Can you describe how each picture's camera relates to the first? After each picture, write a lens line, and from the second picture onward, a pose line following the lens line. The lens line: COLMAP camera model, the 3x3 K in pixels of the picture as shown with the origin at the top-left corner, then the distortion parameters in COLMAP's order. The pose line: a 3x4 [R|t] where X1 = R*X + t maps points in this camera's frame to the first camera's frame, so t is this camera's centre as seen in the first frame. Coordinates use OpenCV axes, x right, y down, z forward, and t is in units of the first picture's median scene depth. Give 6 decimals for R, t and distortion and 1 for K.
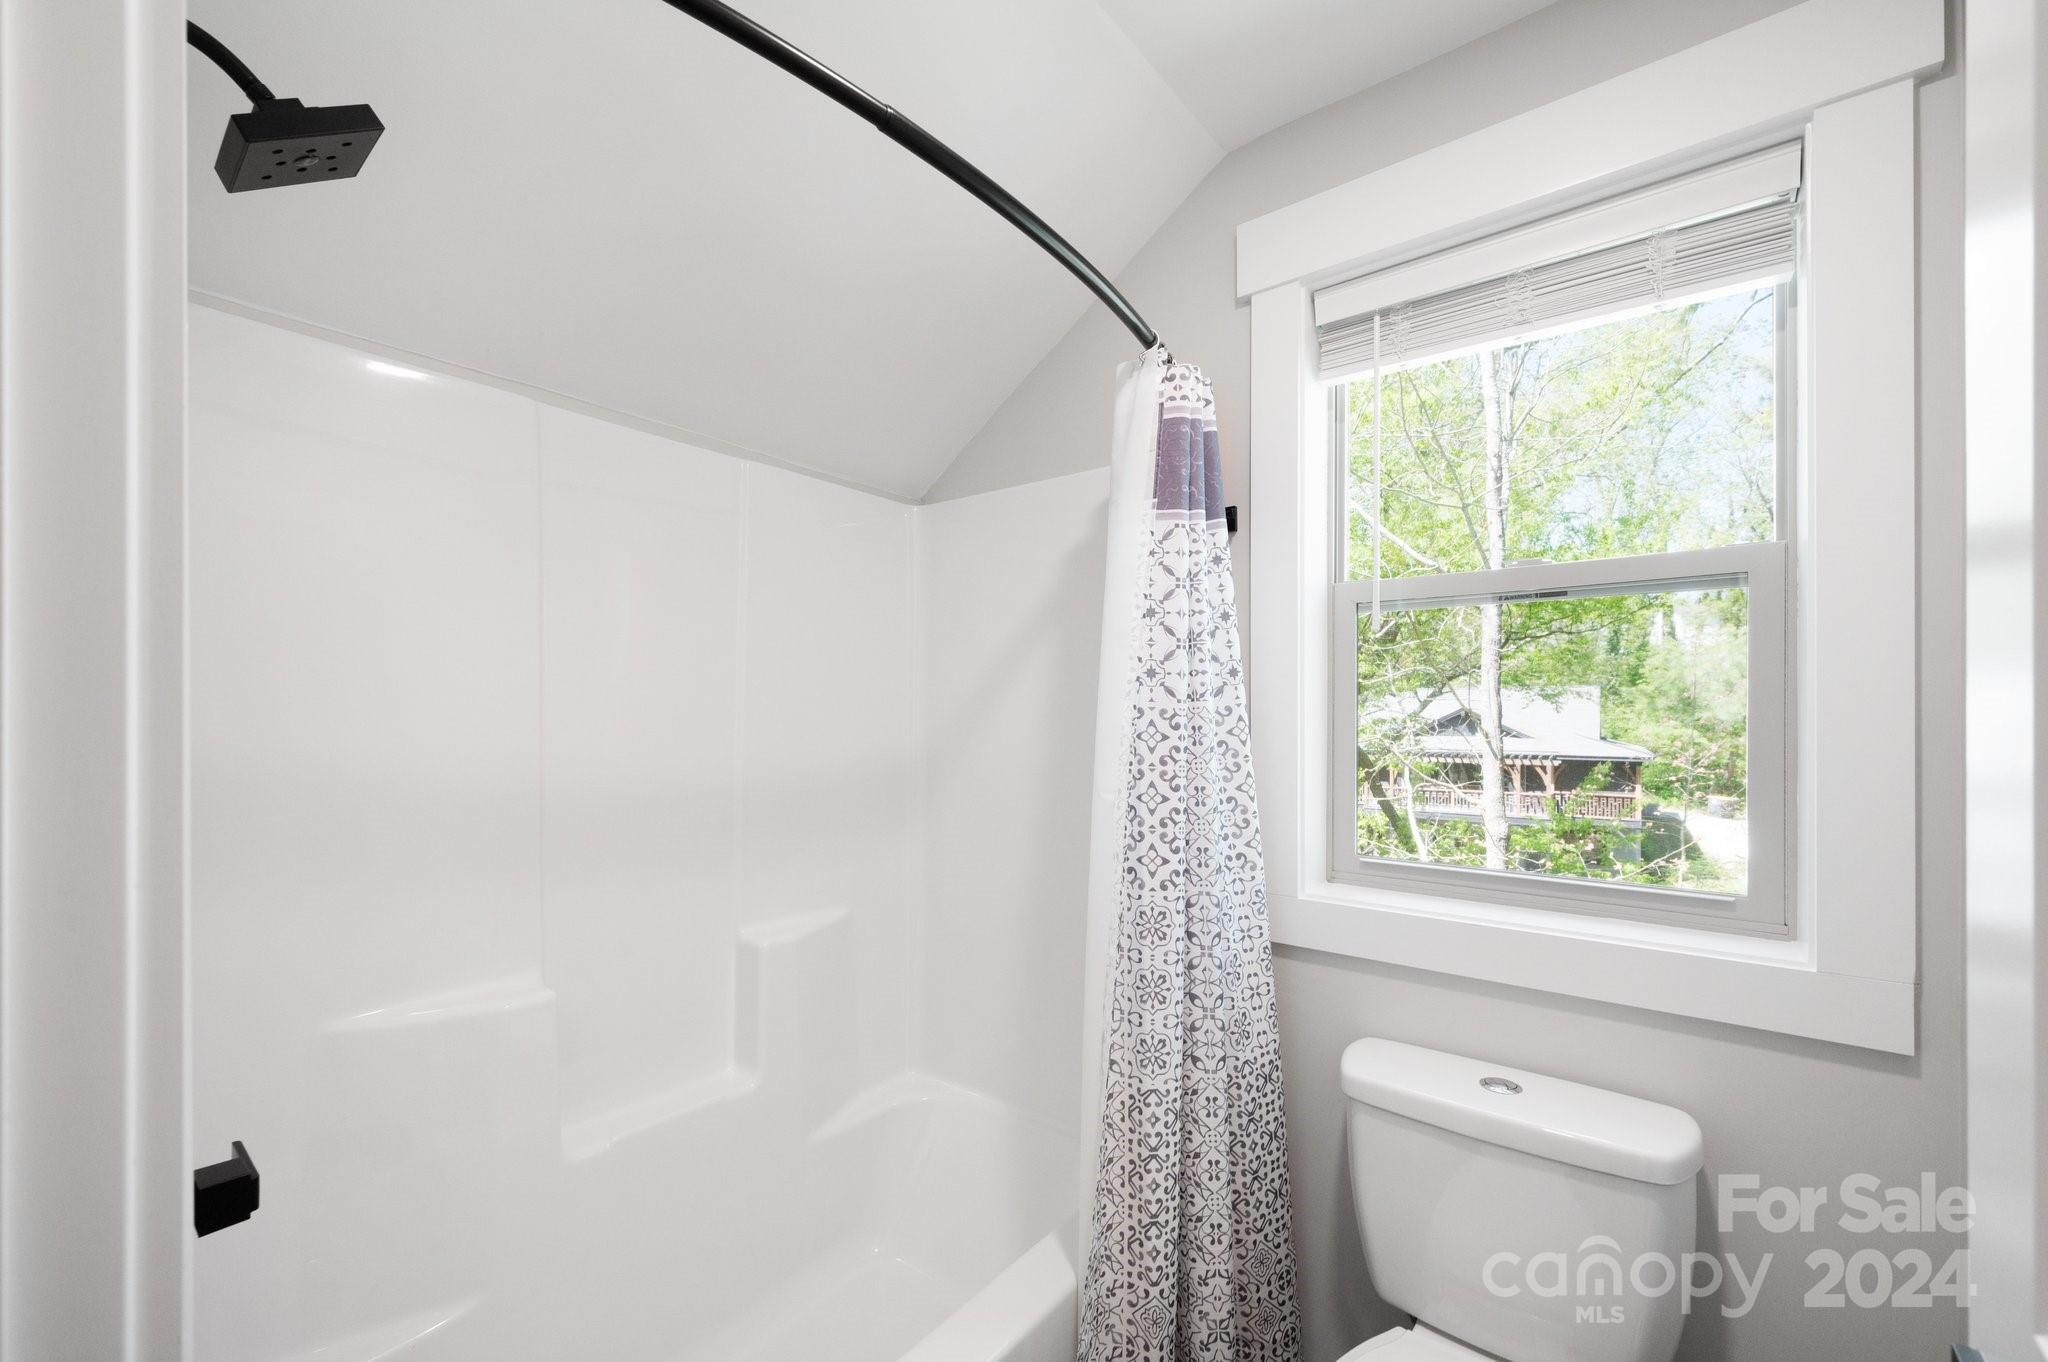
lens RADIAL K [[815.8, 0, 995.9], [0, 815.8, 713.7], [0, 0, 1]] dist [-0.000014, -0.000835]
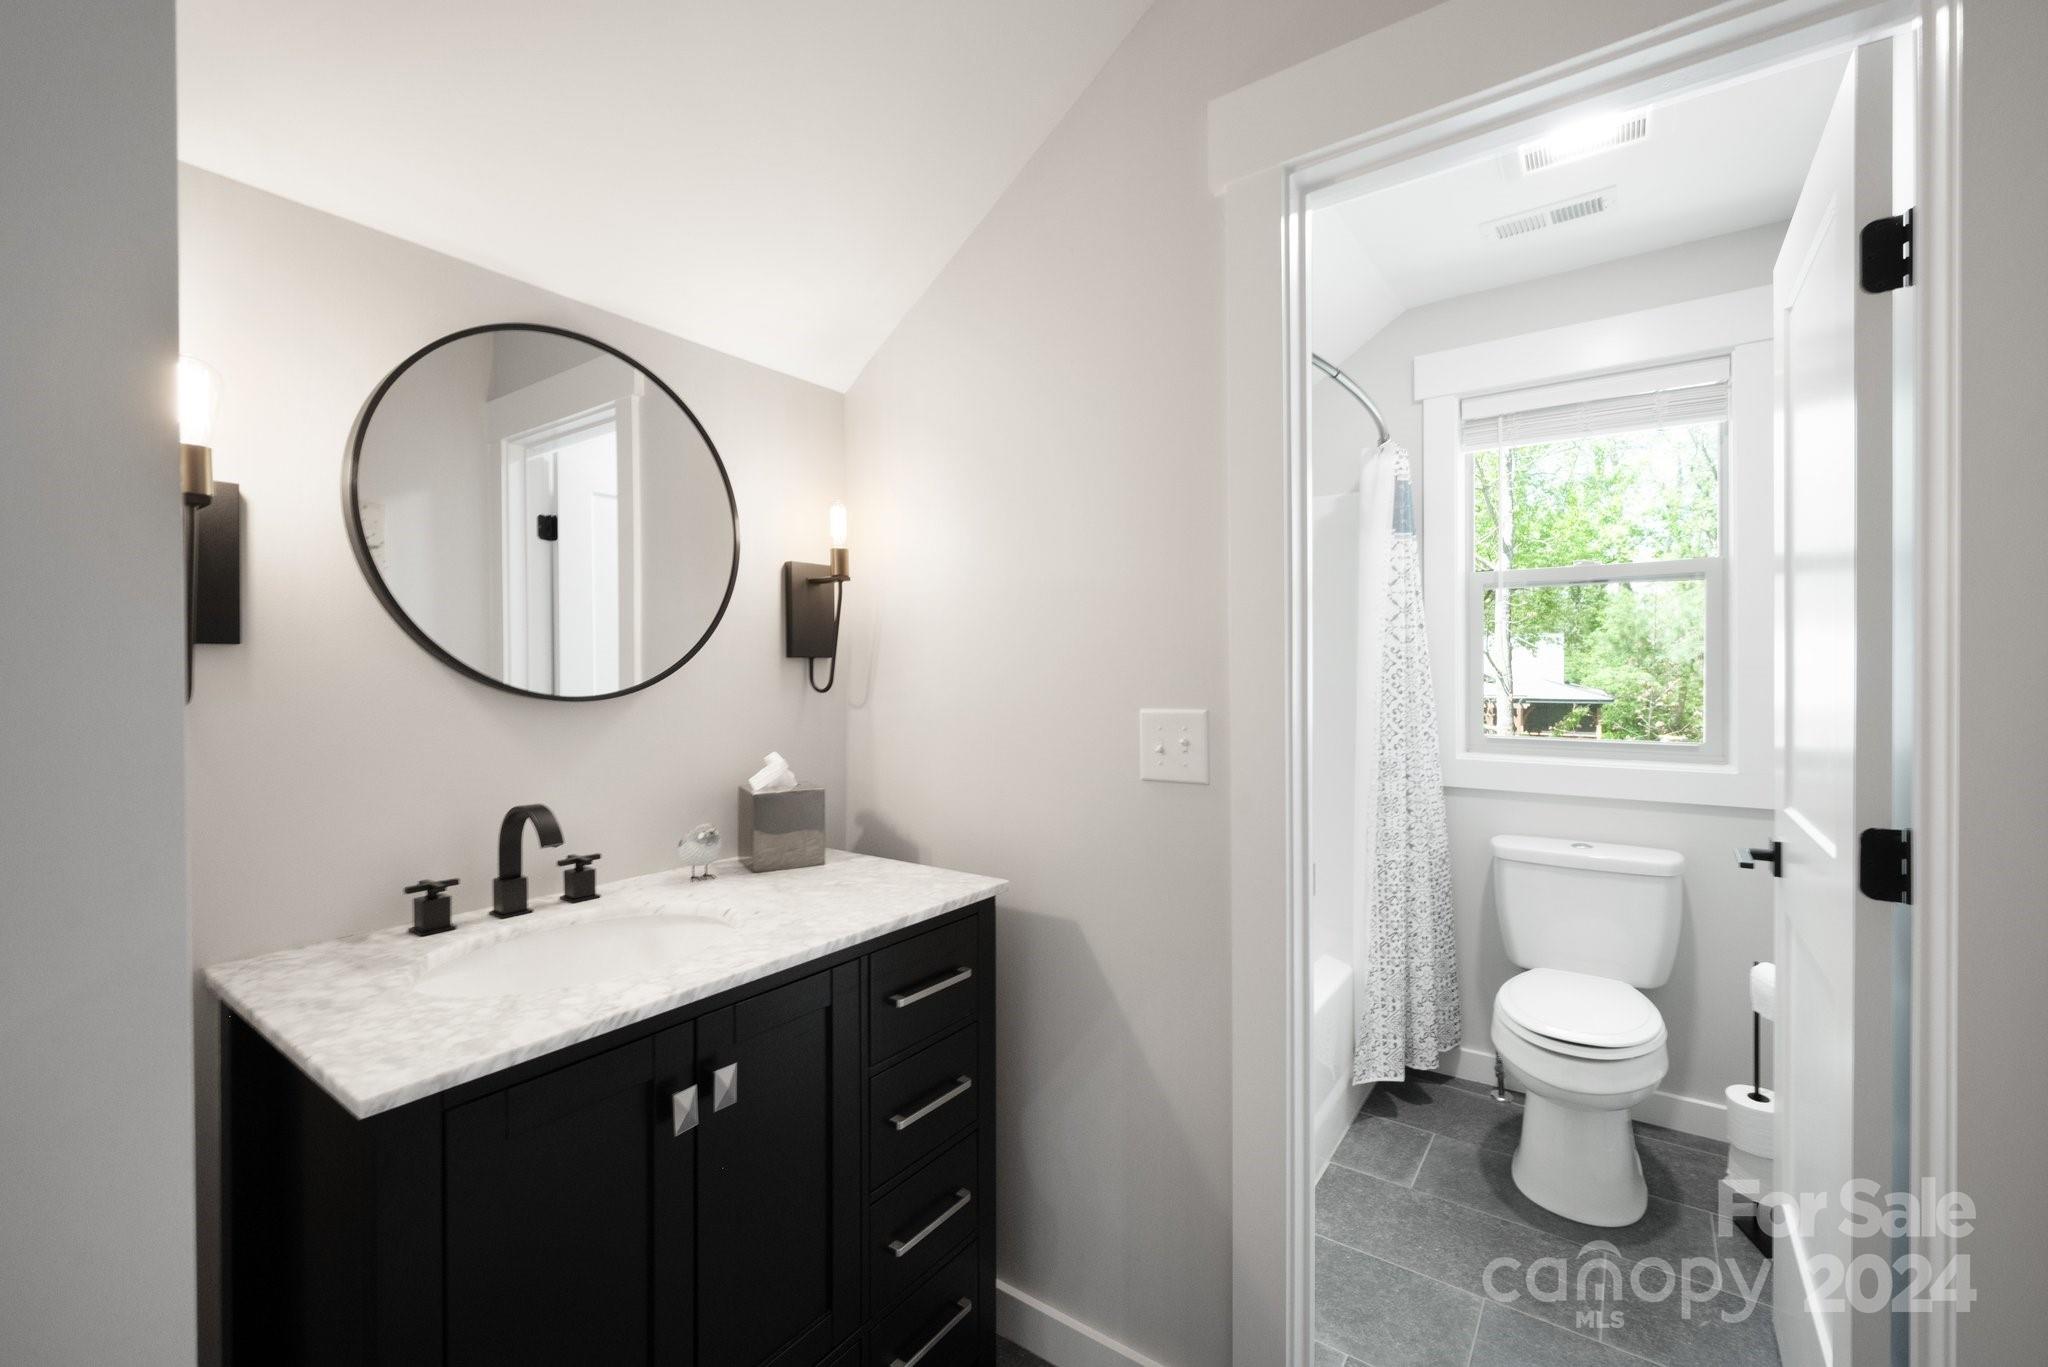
lens RADIAL K [[843.2, 0, 1025.9], [0, 843.2, 674.6], [0, 0, 1]] dist [-0.000608, 0.000401]
pose [[0.997114, -0.011382, 0.075066, -0.675537], [0.010658, 0.999893, 0.010031, 0.024500], [-0.075172, -0.009202, 0.997128, -0.706601]]
